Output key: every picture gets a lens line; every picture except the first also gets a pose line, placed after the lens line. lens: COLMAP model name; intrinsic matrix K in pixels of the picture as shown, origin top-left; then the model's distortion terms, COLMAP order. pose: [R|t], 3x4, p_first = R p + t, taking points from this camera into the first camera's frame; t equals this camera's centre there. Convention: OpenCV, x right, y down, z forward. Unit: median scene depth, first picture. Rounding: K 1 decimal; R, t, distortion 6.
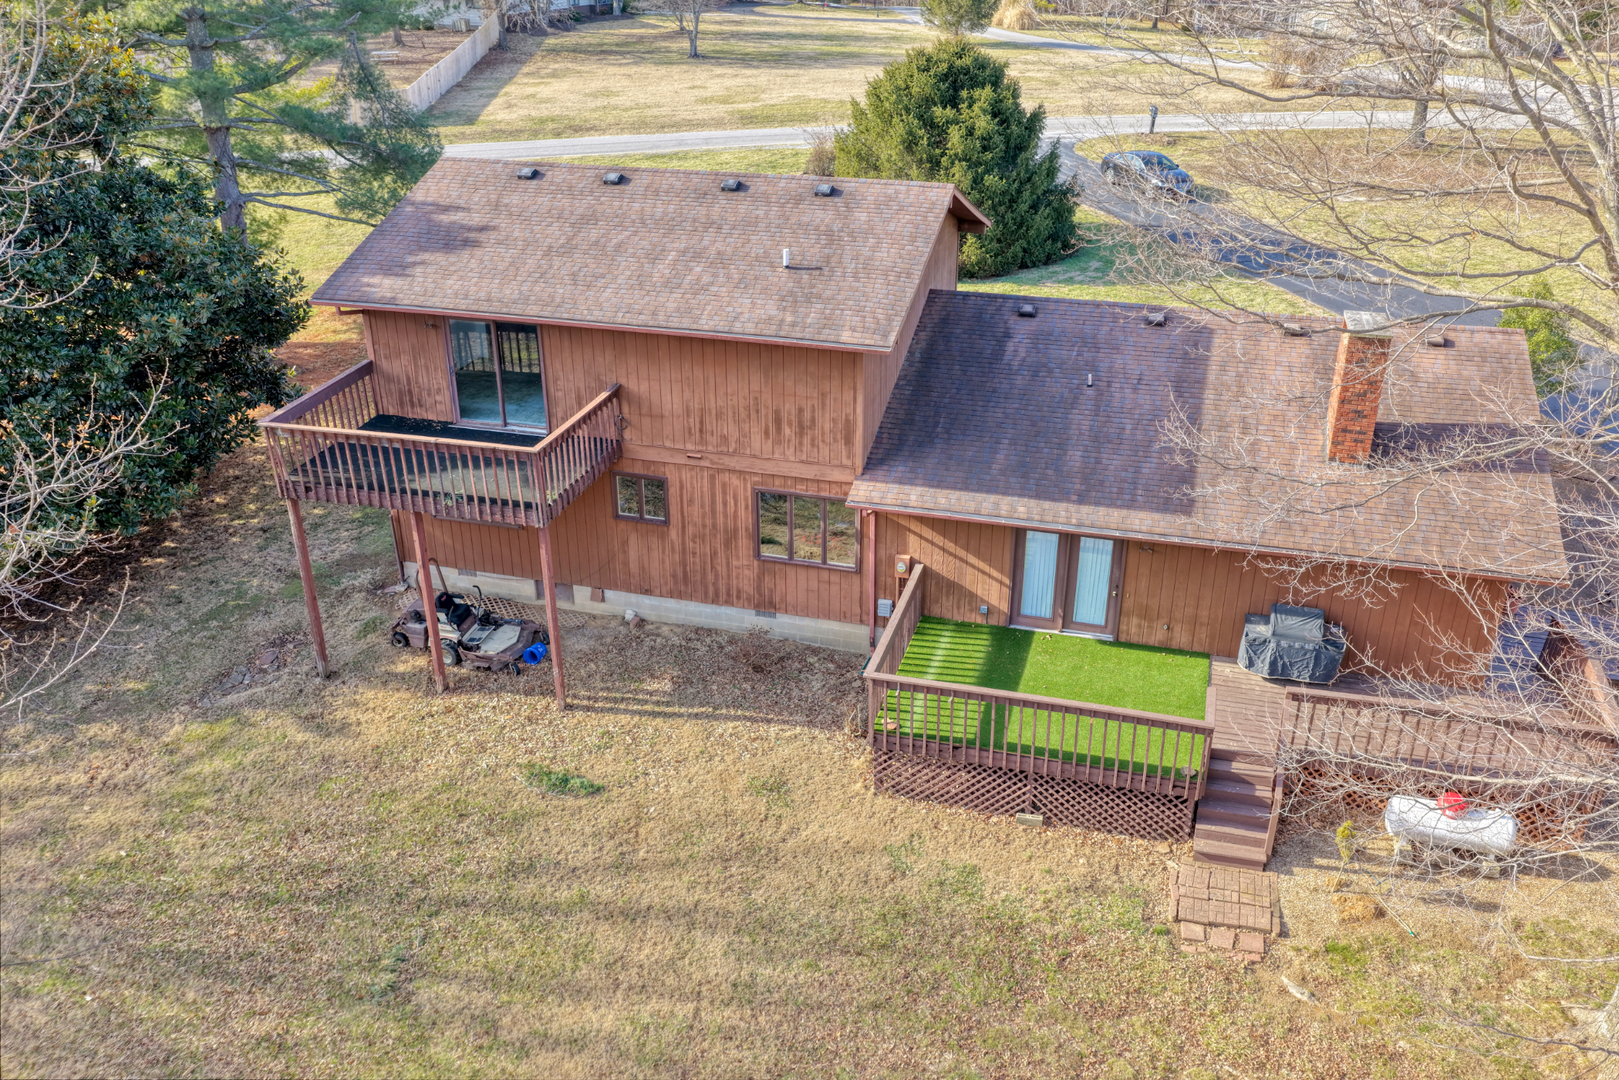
lens RADIAL K [[1340.5, 0, 809.5], [0, 1340.5, 540.0], [0, 0, 1]] dist [-0.011591, -0.002608]
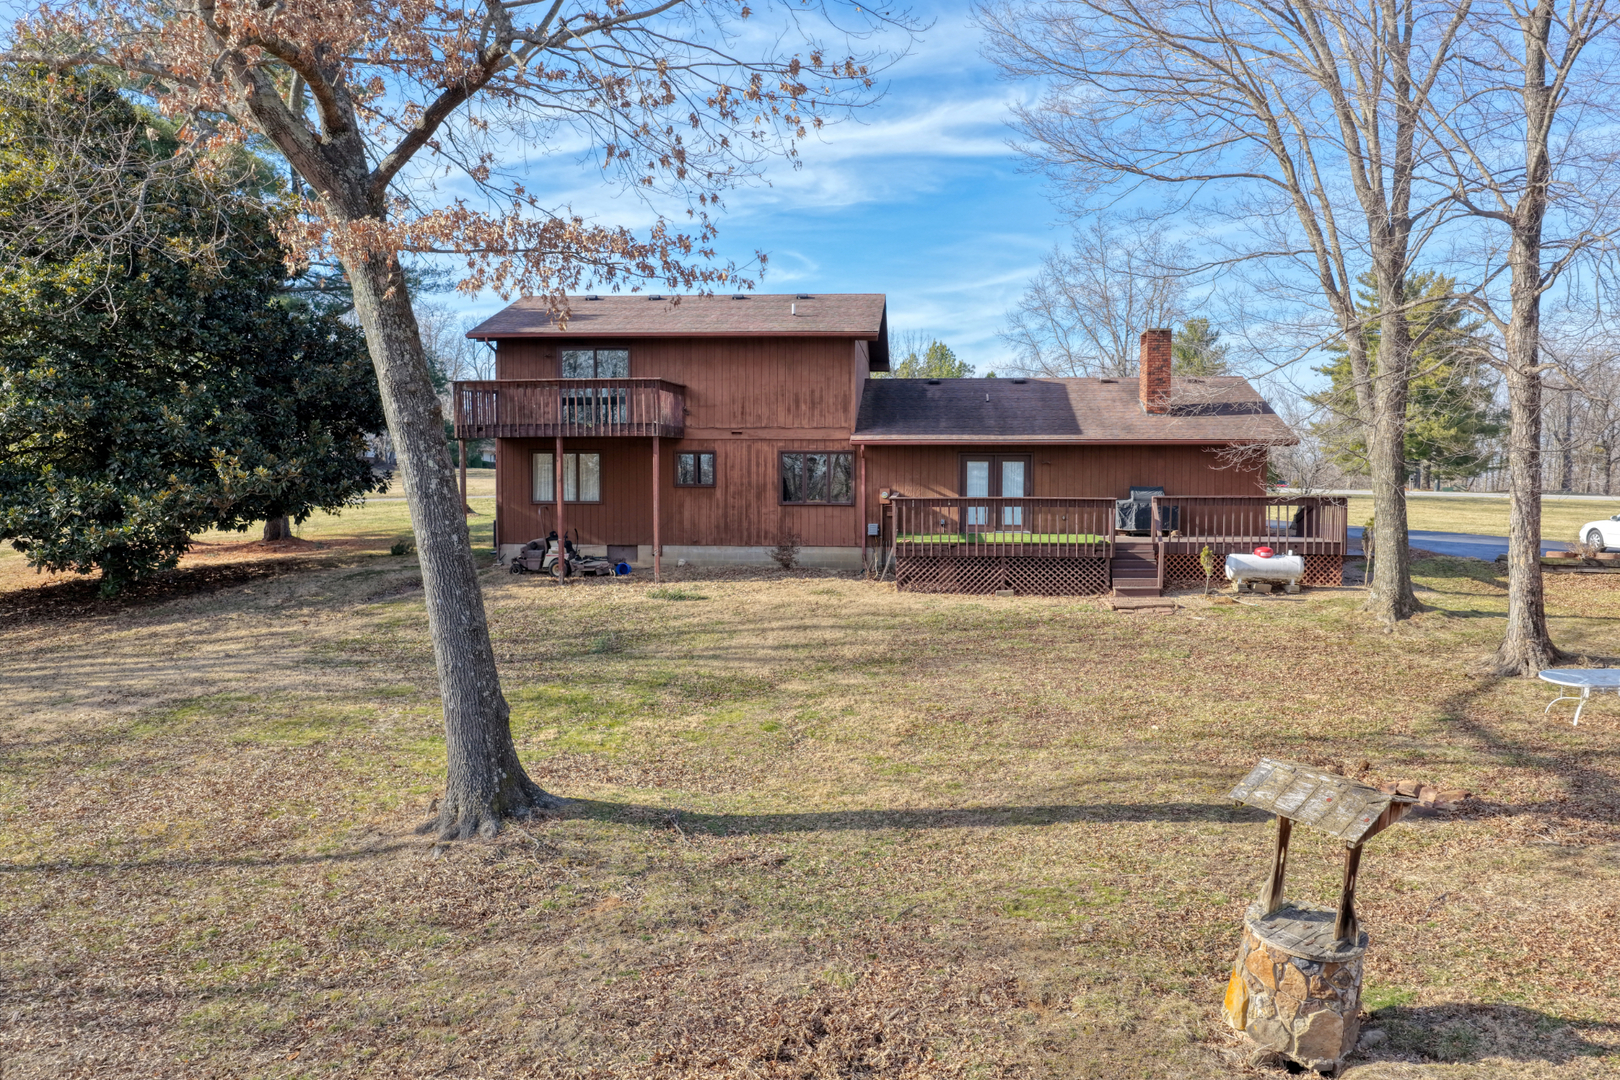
lens RADIAL K [[1341.4, 0, 810.0], [0, 1341.4, 540.0], [0, 0, 1]] dist [-0.011591, -0.002608]
pose [[0.981825, -0.003422, 0.189756, -0.294763], [0.077774, 0.919283, -0.385837, 0.635462], [-0.173119, 0.393582, 0.902842, -0.292952]]
